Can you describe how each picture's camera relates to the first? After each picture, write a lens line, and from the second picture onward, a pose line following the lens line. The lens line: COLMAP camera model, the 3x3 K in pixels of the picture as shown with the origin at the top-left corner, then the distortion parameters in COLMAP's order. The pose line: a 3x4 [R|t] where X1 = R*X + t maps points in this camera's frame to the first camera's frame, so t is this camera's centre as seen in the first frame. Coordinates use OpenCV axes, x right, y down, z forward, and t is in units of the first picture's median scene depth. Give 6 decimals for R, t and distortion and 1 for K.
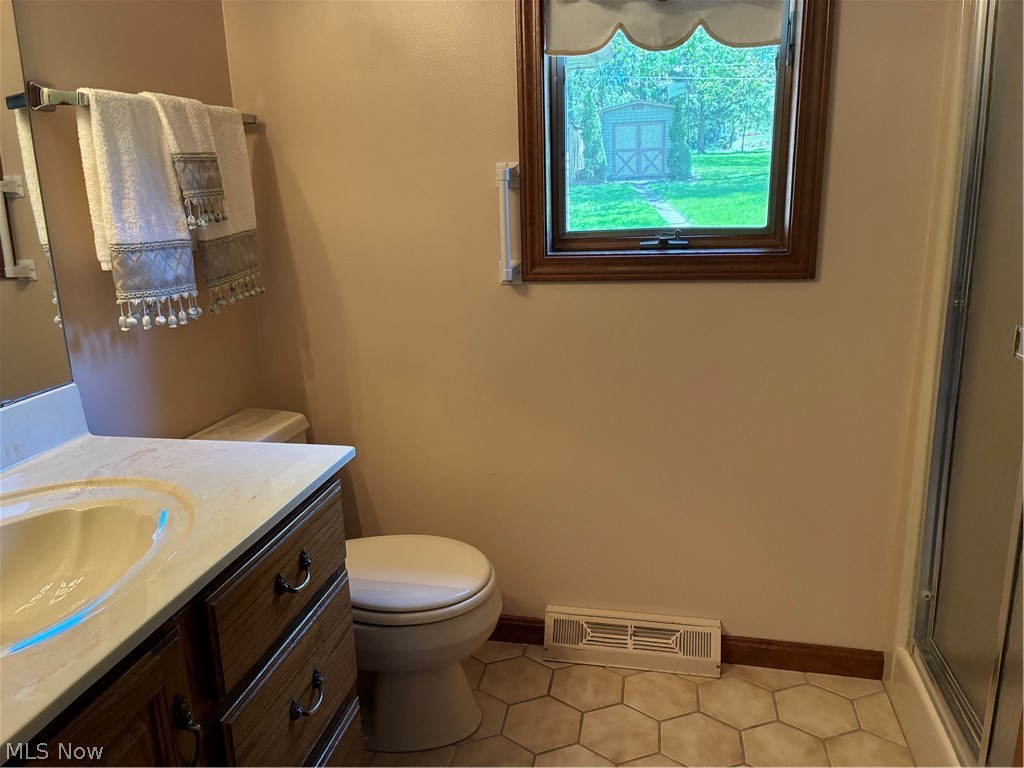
lens RADIAL K [[778.1, 0, 511.1], [0, 778.1, 382.7], [0, 0, 1]] dist [0.032211, -0.025003]
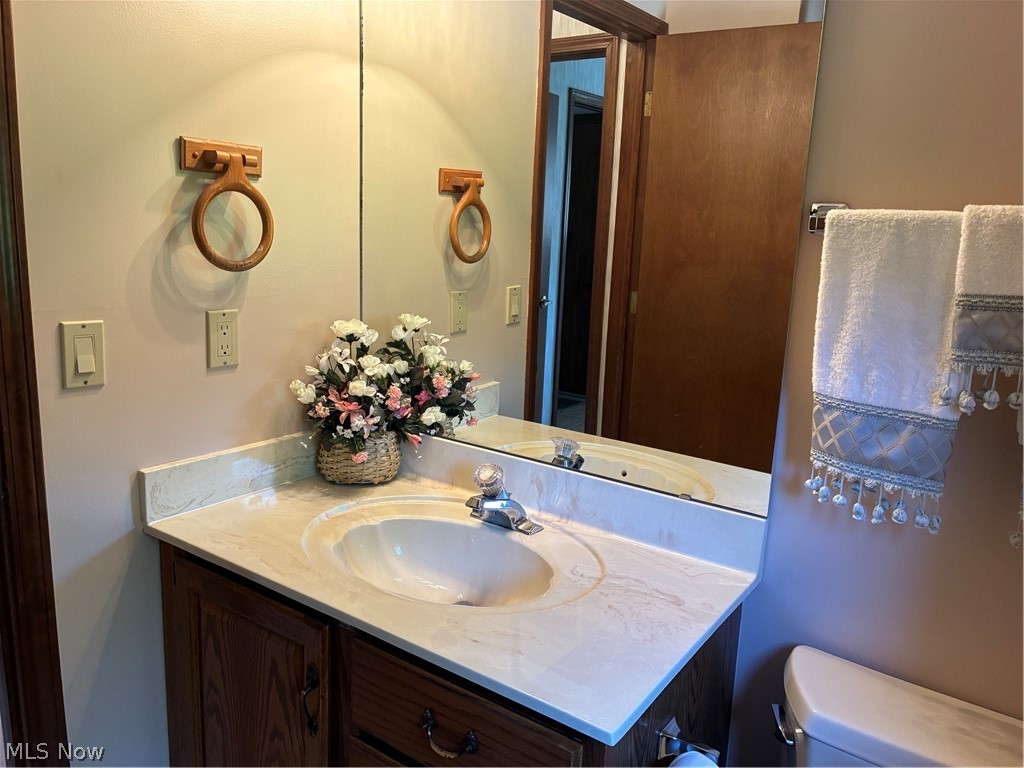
lens RADIAL K [[778.1, 0, 512.7], [0, 778.1, 379.7], [0, 0, 1]] dist [0.032211, -0.025003]
pose [[-0.393720, 0.197178, -0.897834, 0.347317], [-0.255586, 0.914727, 0.312969, -0.353868], [0.882984, 0.352696, -0.309750, 0.940167]]
